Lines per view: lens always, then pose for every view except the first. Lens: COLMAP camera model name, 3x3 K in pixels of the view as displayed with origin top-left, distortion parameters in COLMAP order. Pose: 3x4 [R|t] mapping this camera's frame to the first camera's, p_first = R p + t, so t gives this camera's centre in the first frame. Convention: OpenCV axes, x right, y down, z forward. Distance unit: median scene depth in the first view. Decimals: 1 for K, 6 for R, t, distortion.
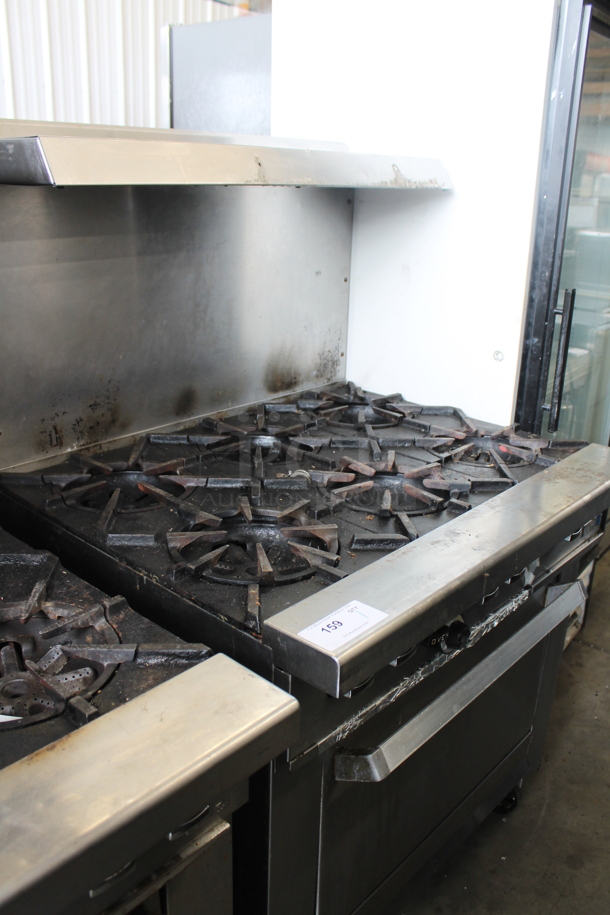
lens RADIAL K [[769.8, 0, 306.7], [0, 769.8, 454.8], [0, 0, 1]] dist [-0.157239, 0.110877]
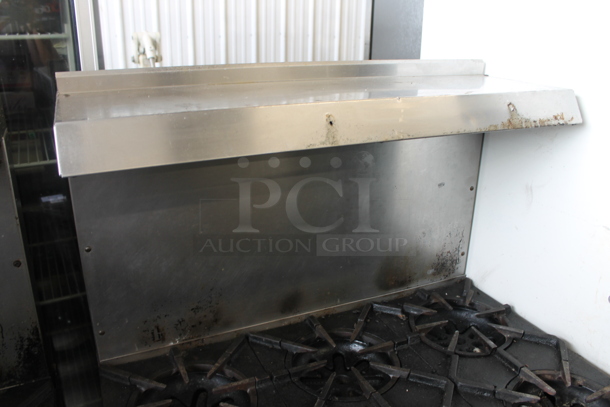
lens RADIAL K [[513.2, 0, 305.5], [0, 513.2, 203.9], [0, 0, 1]] dist [-0.157239, 0.110877]
pose [[0.920671, 0.121183, -0.371052, 0.130737], [-0.121963, 0.992303, 0.021460, -0.252540], [0.370797, 0.025497, 0.928364, 0.347394]]
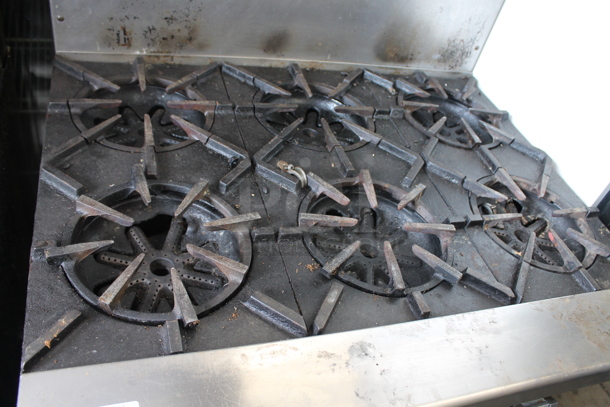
lens RADIAL K [[513.2, 0, 306.3], [0, 513.2, 199.9], [0, 0, 1]] dist [-0.157239, 0.110877]
pose [[0.846562, 0.455389, -0.275597, 0.167358], [-0.347609, 0.865080, 0.361669, -0.157861], [0.403113, -0.210376, 0.890641, 0.418572]]
